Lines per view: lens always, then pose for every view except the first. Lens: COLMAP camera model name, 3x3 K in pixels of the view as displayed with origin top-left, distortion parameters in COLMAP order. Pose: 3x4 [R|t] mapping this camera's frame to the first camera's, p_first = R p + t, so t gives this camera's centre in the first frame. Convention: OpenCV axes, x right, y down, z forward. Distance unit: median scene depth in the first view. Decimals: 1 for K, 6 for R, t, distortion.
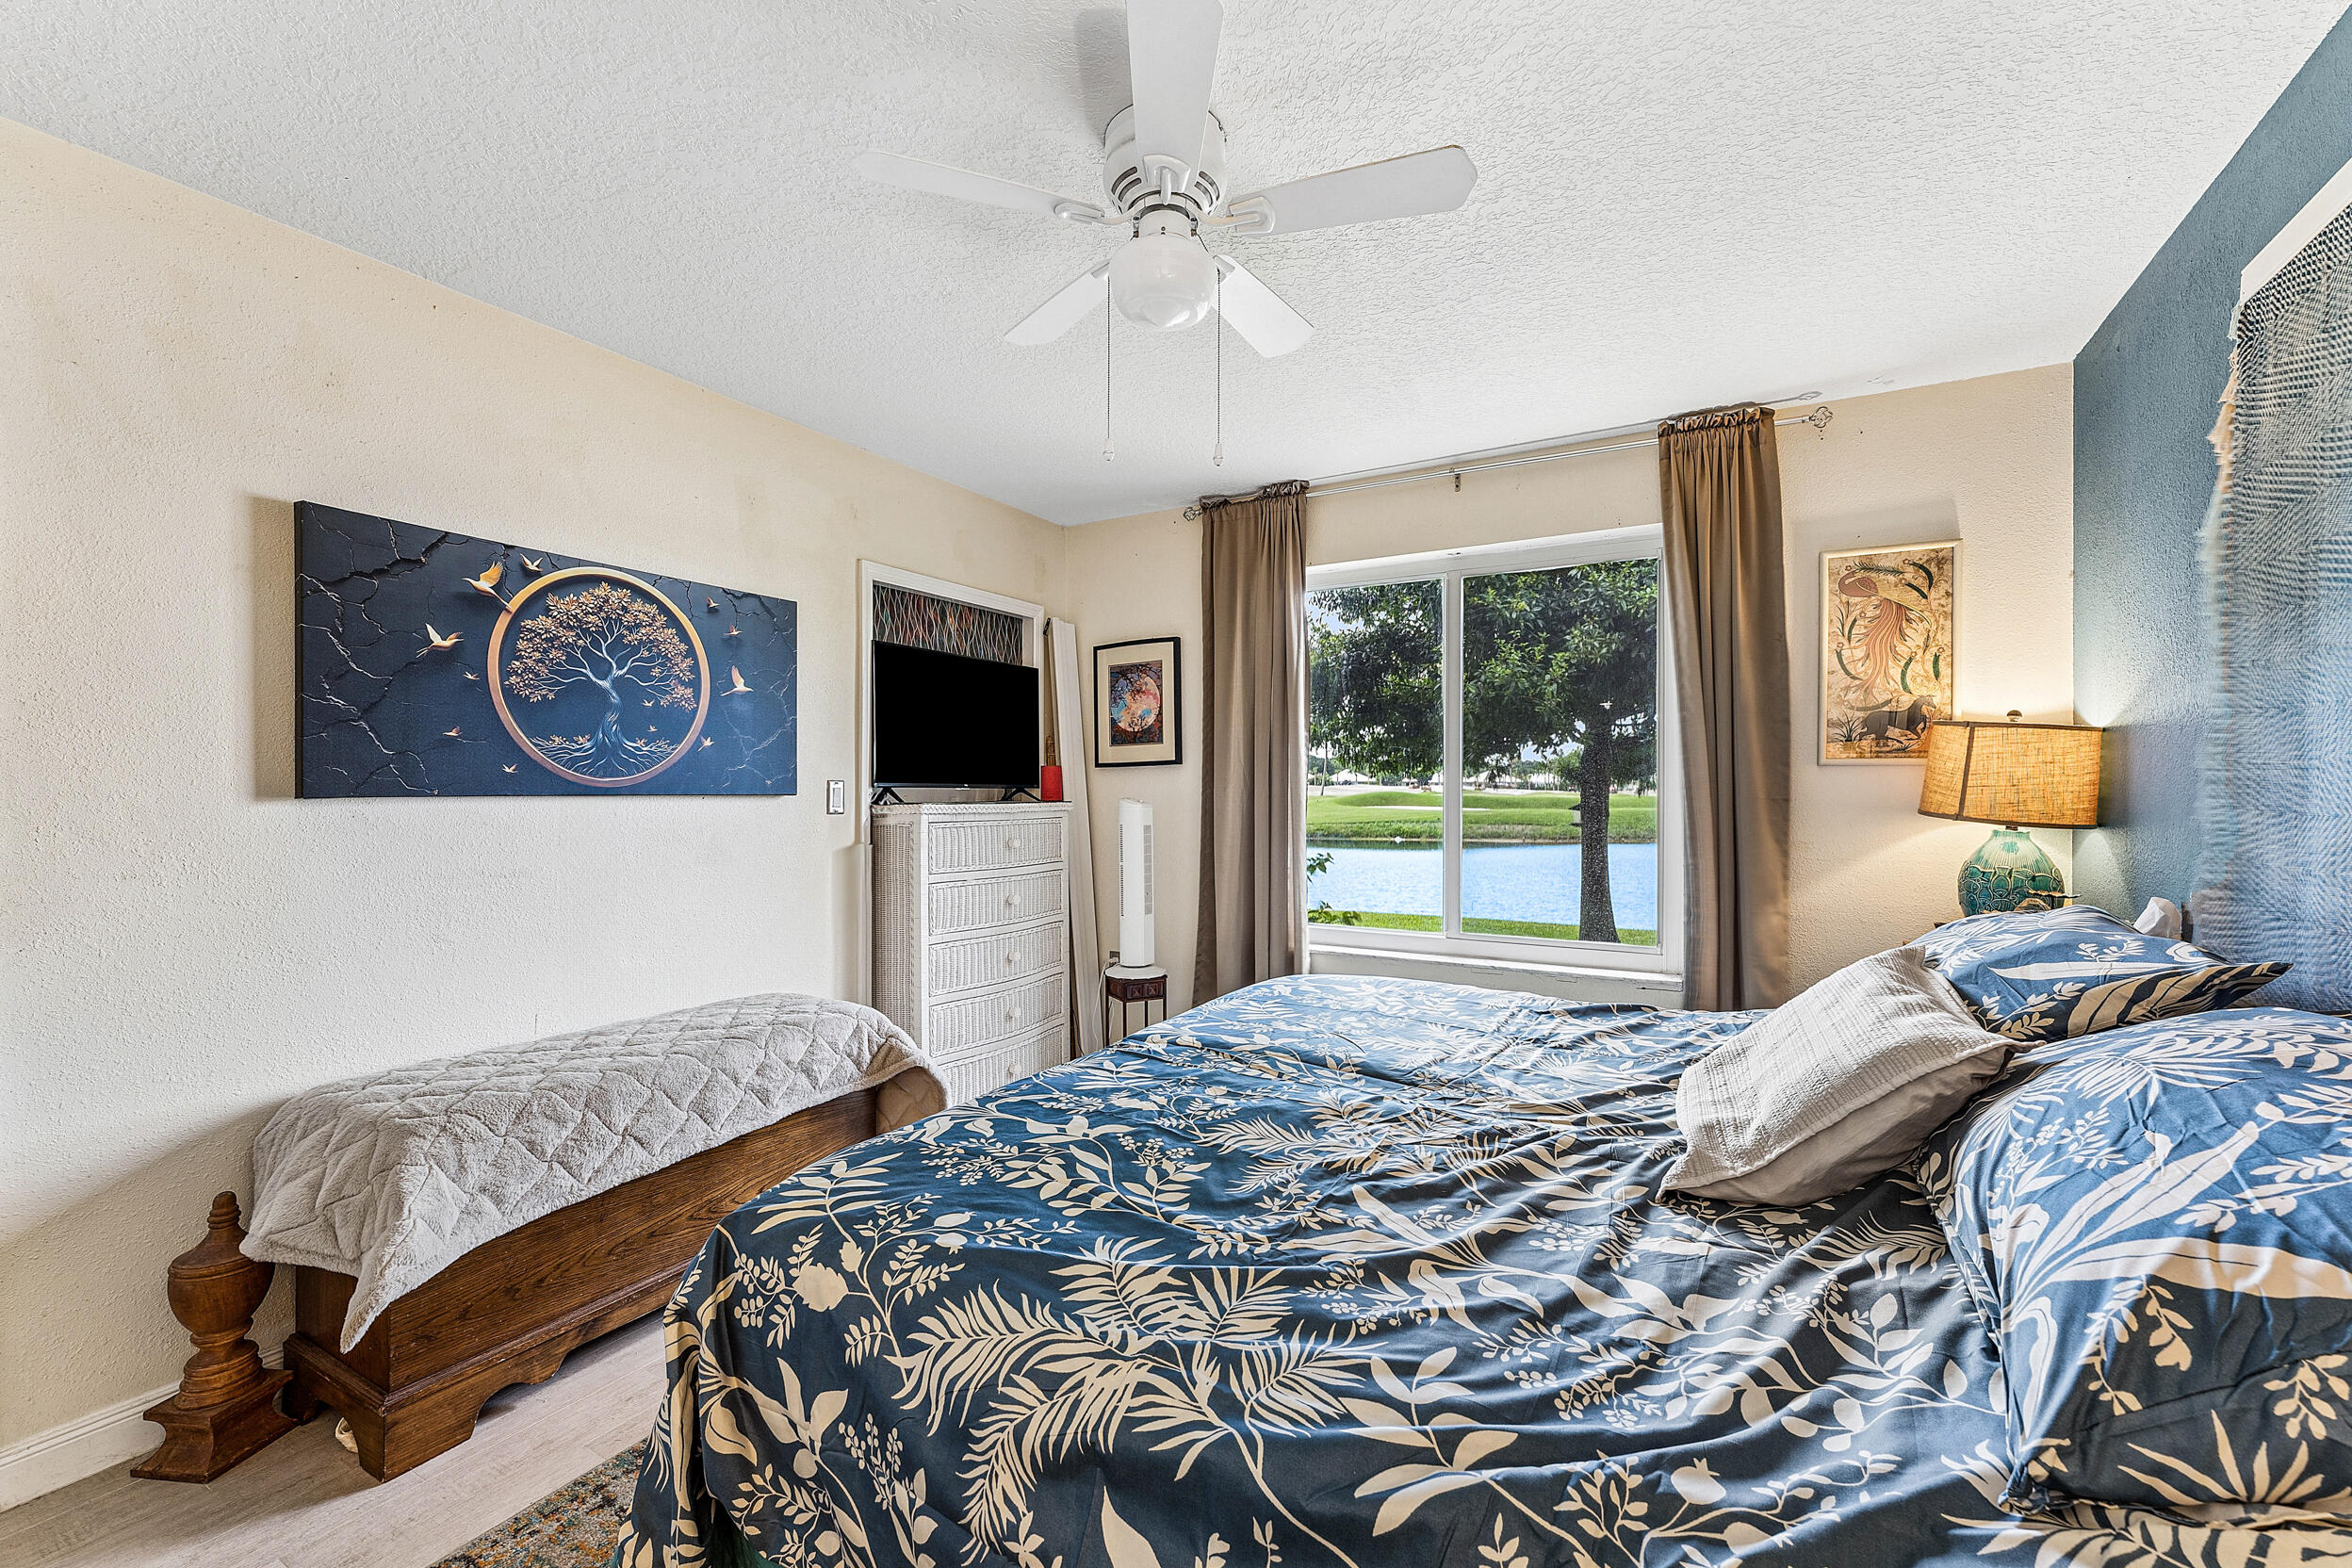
lens RADIAL K [[962.8, 0, 1179.1], [0, 962.8, 784.8], [0, 0, 1]] dist [0.000298, -0.000290]
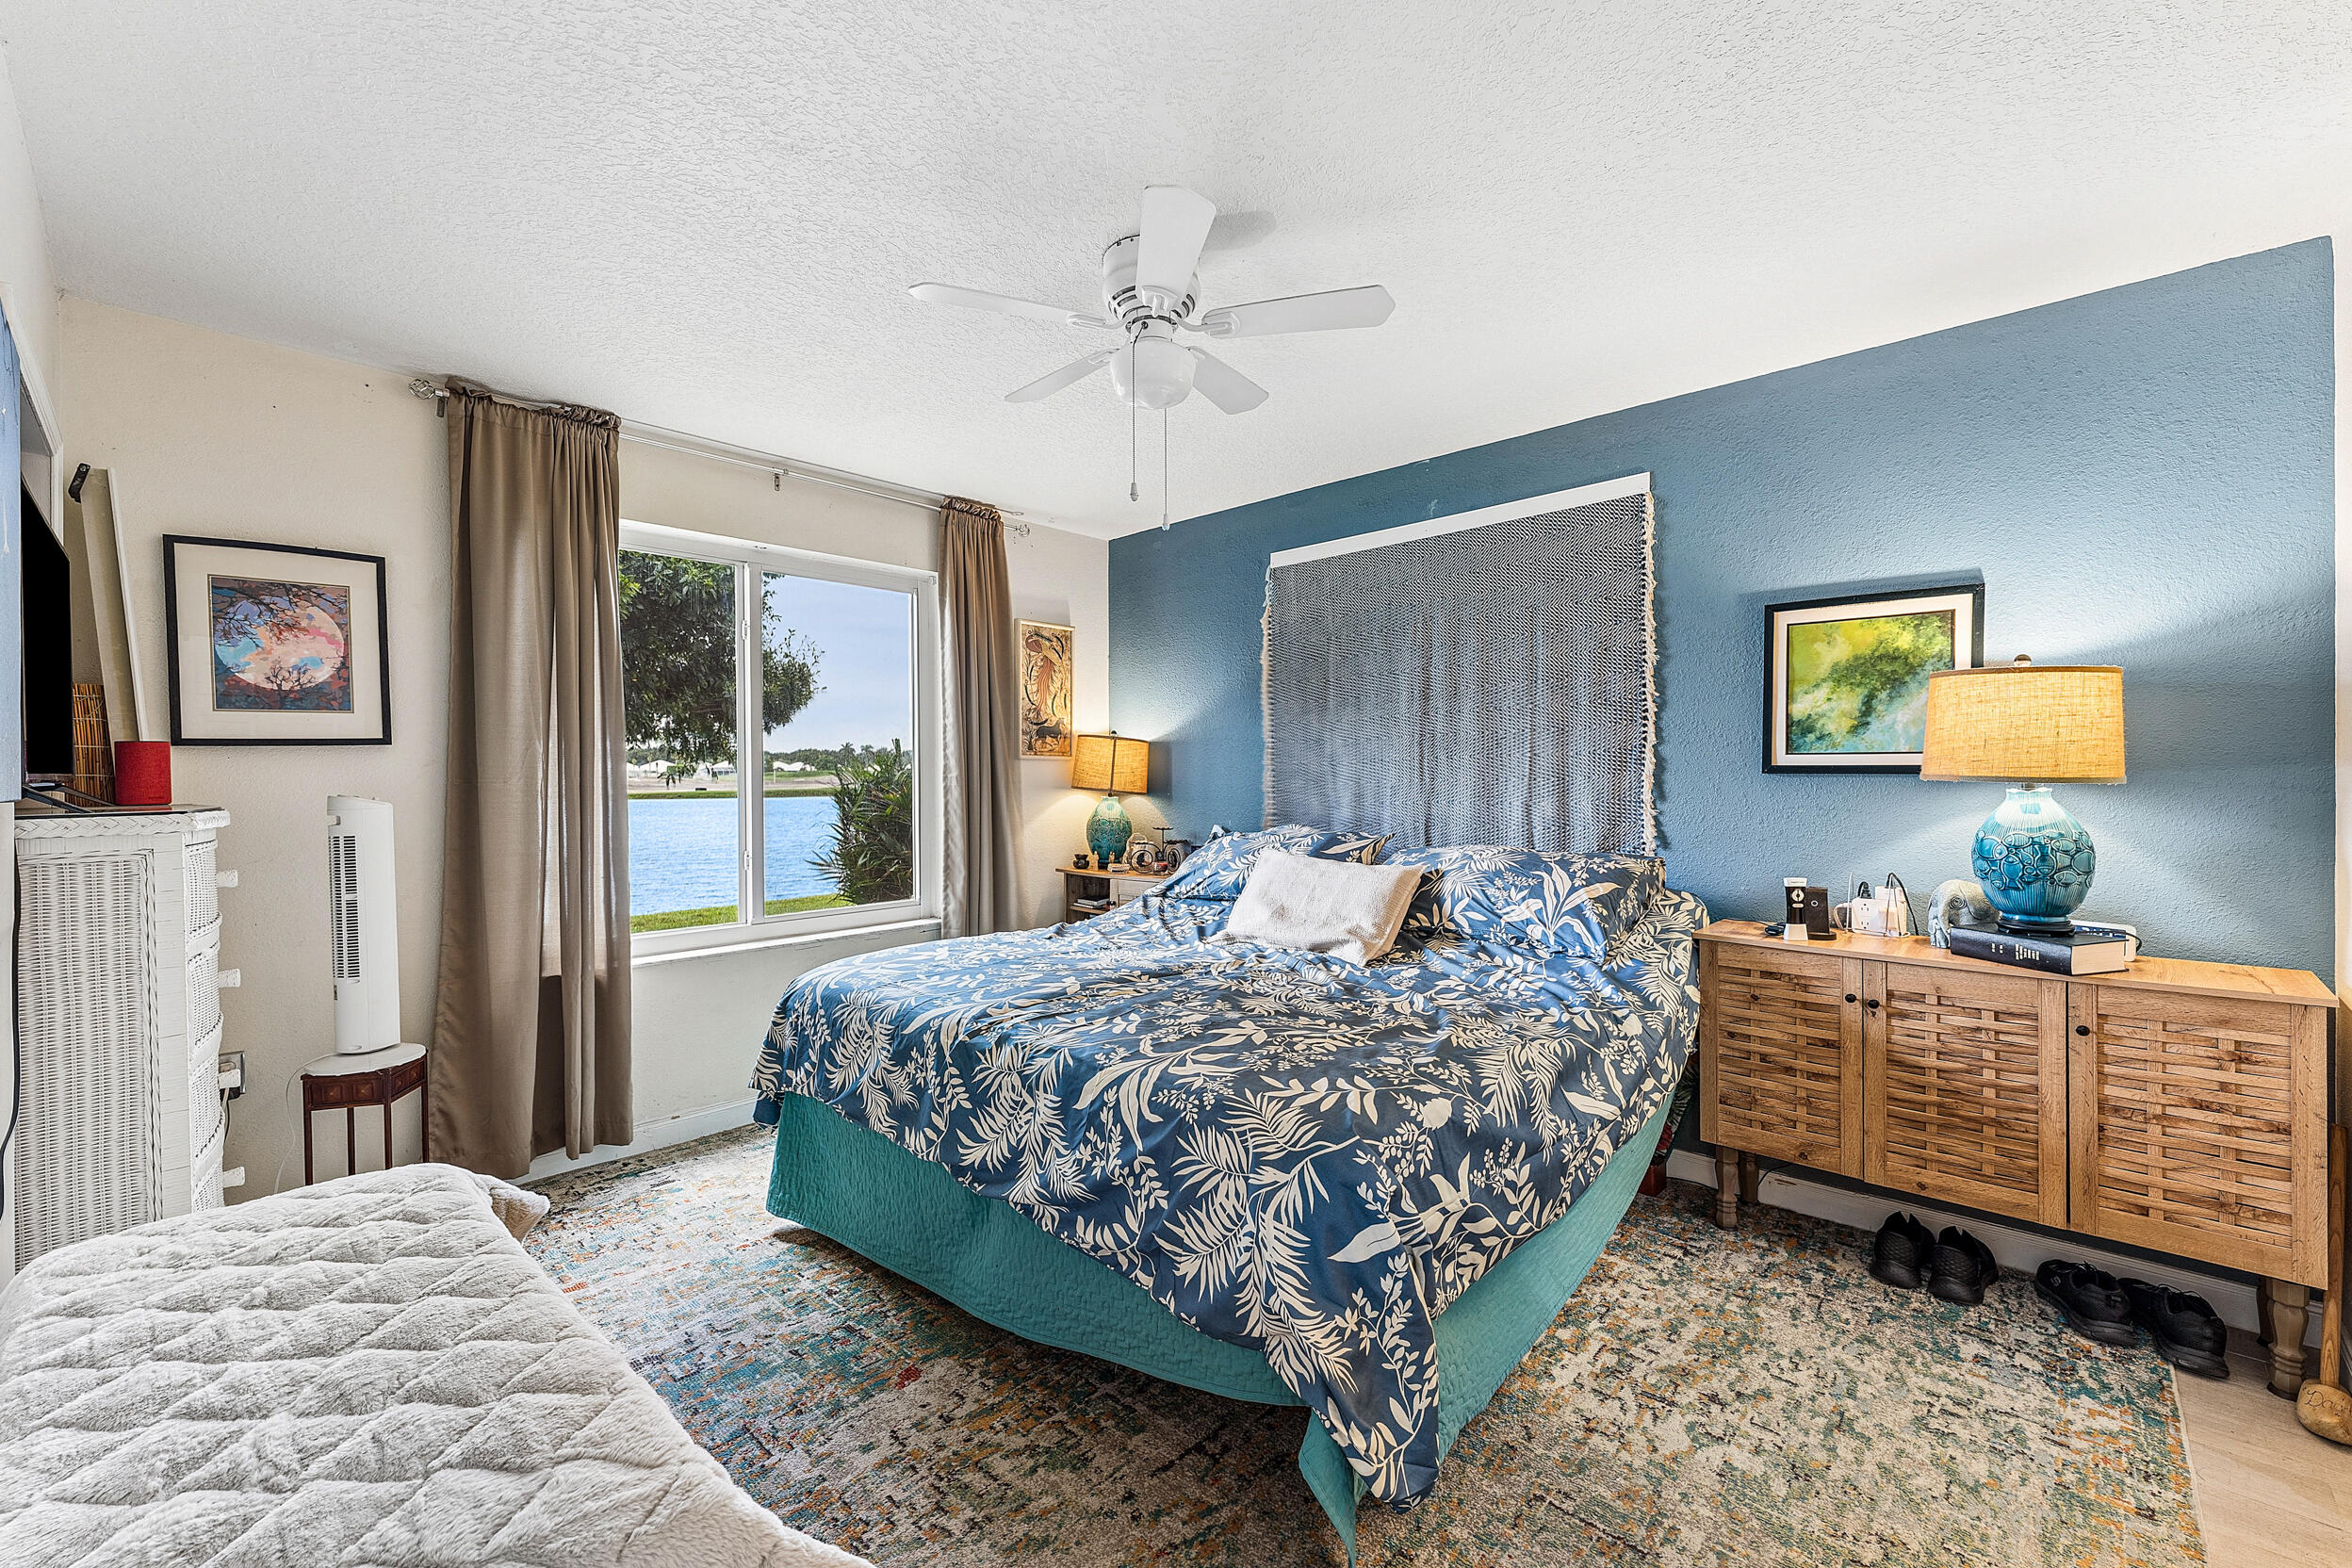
lens RADIAL K [[962.8, 0, 1173.9], [0, 962.8, 774.0], [0, 0, 1]] dist [0.000298, -0.000290]
pose [[0.228227, -0.003449, 0.973602, -0.889461], [0.002966, 0.999992, 0.002848, -0.000820], [-0.973604, 0.002237, 0.228235, 0.493835]]
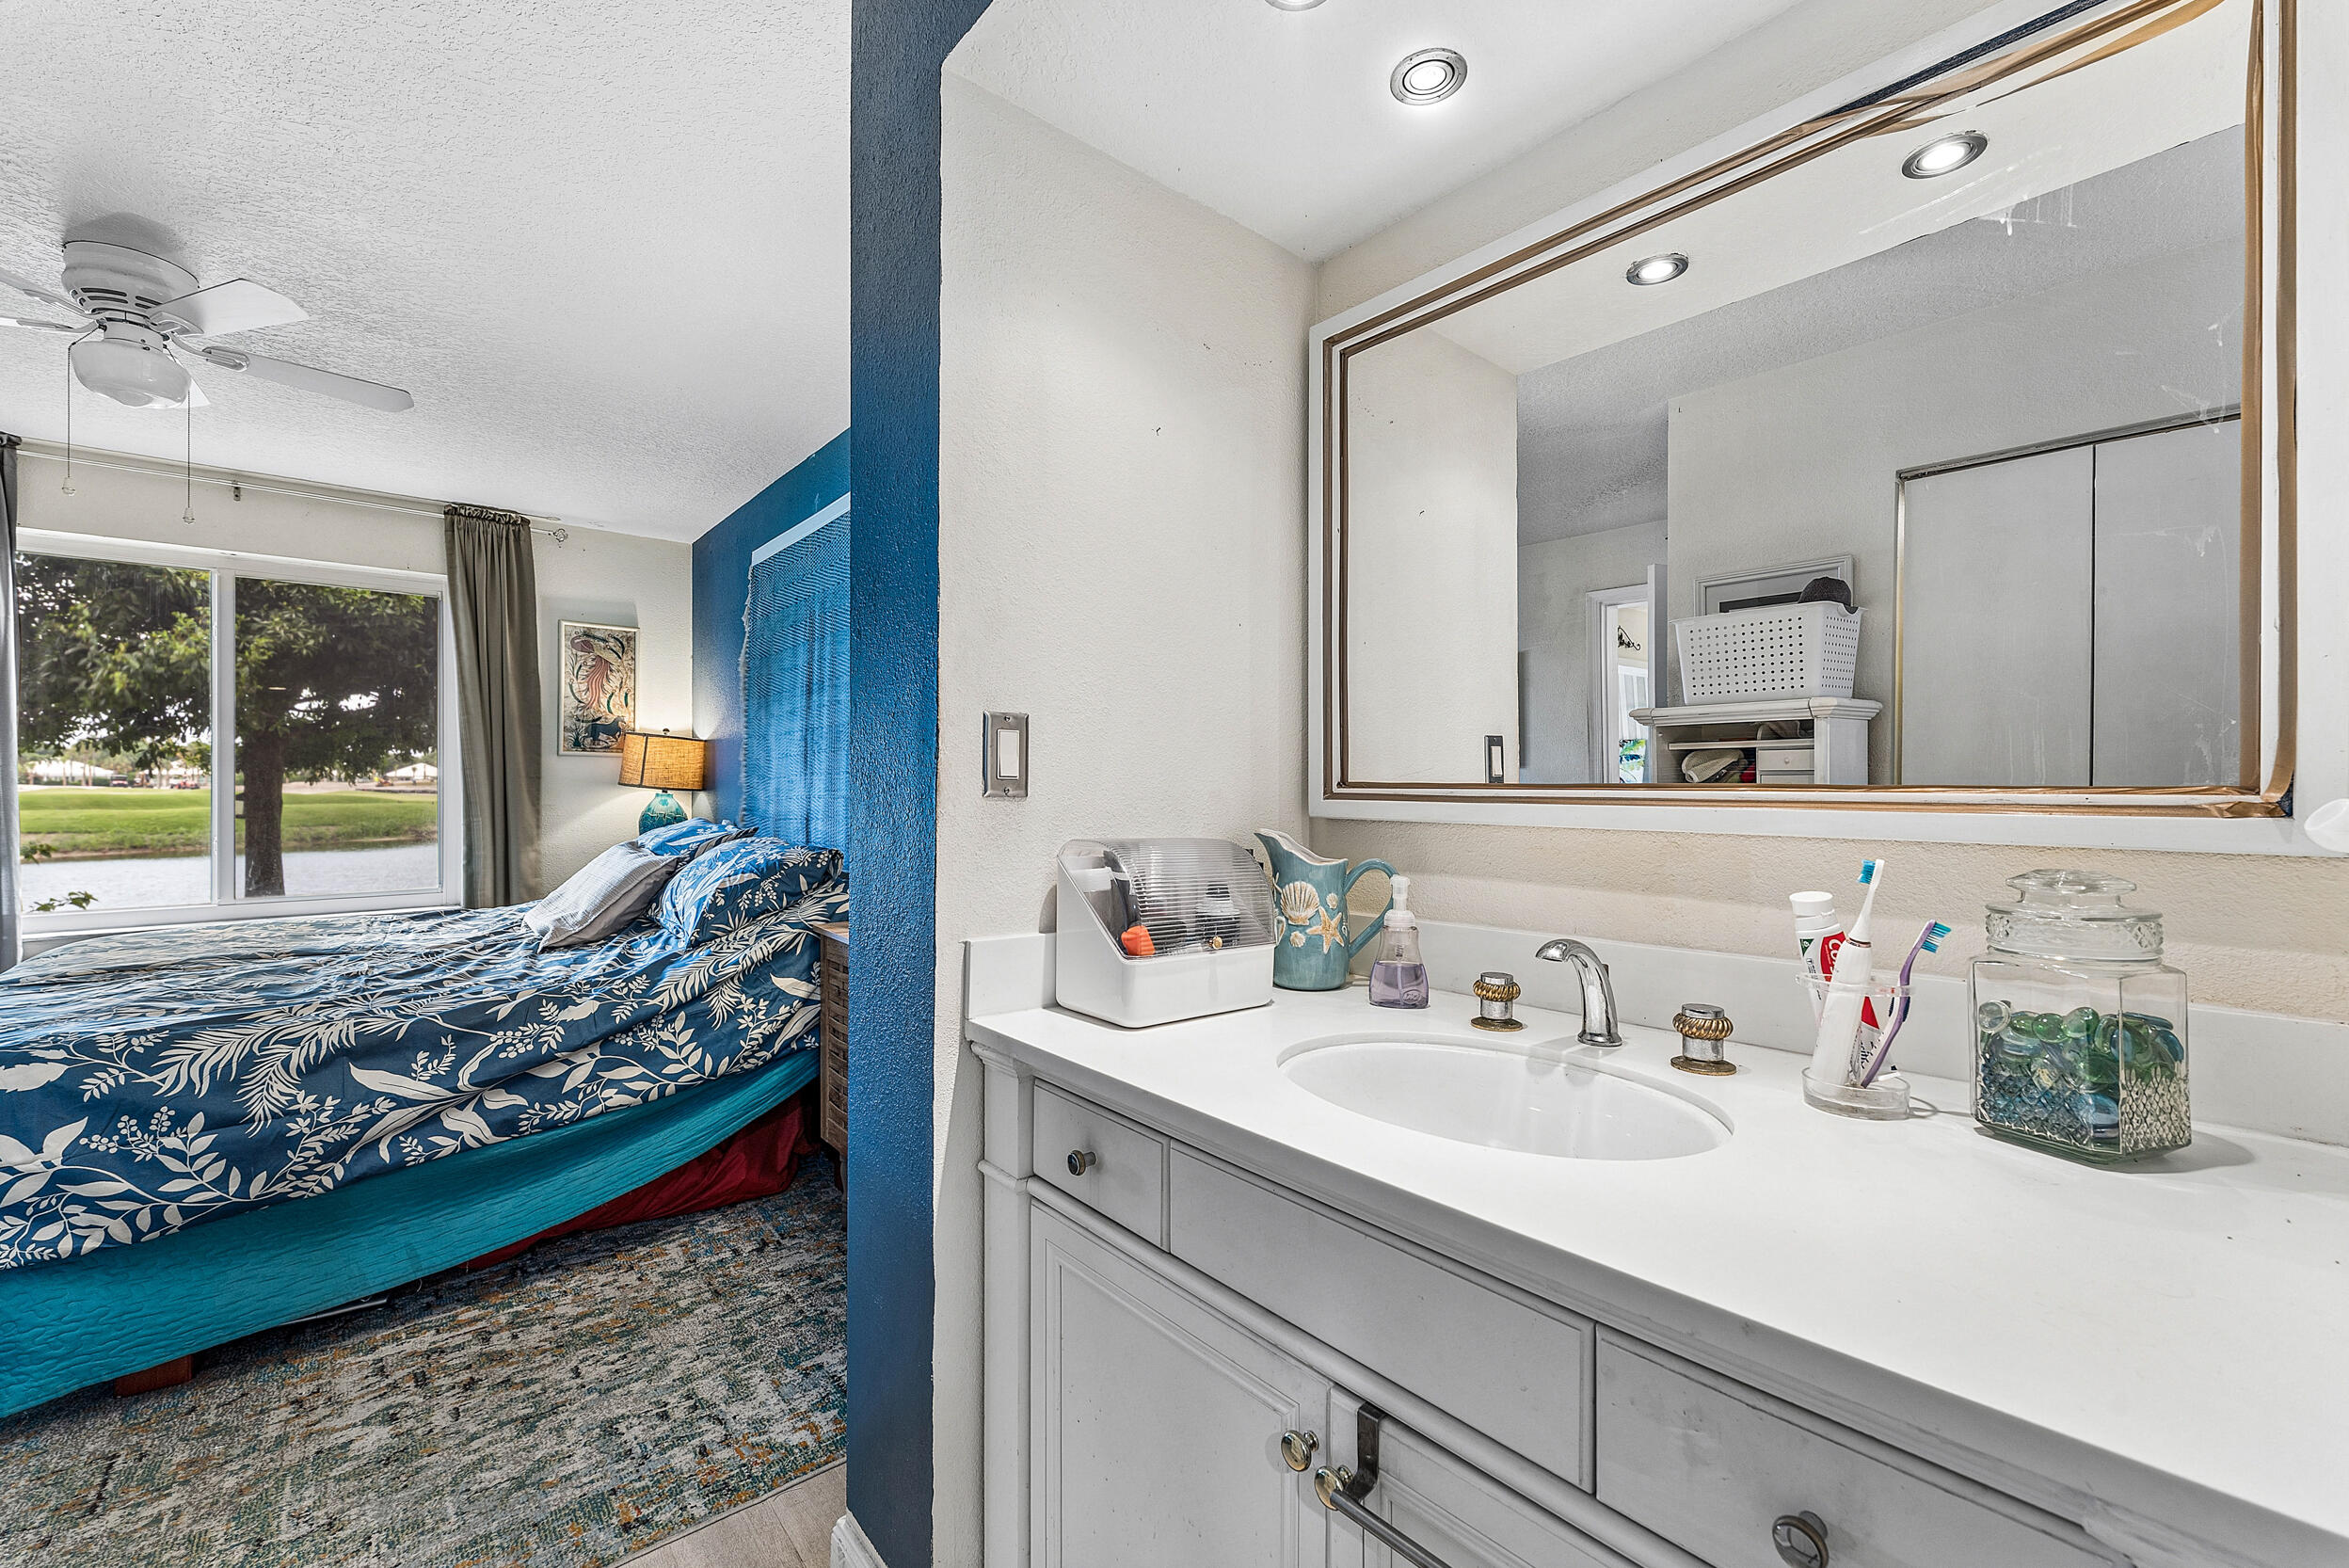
lens RADIAL K [[961.7, 0, 1185.9], [0, 961.7, 783.5], [0, 0, 1]] dist [0.000298, -0.000290]
pose [[0.333257, -0.000254, 0.942836, -0.560730], [-0.003230, 0.999994, 0.001411, 0.023951], [-0.942831, -0.003516, 0.333254, -0.577773]]
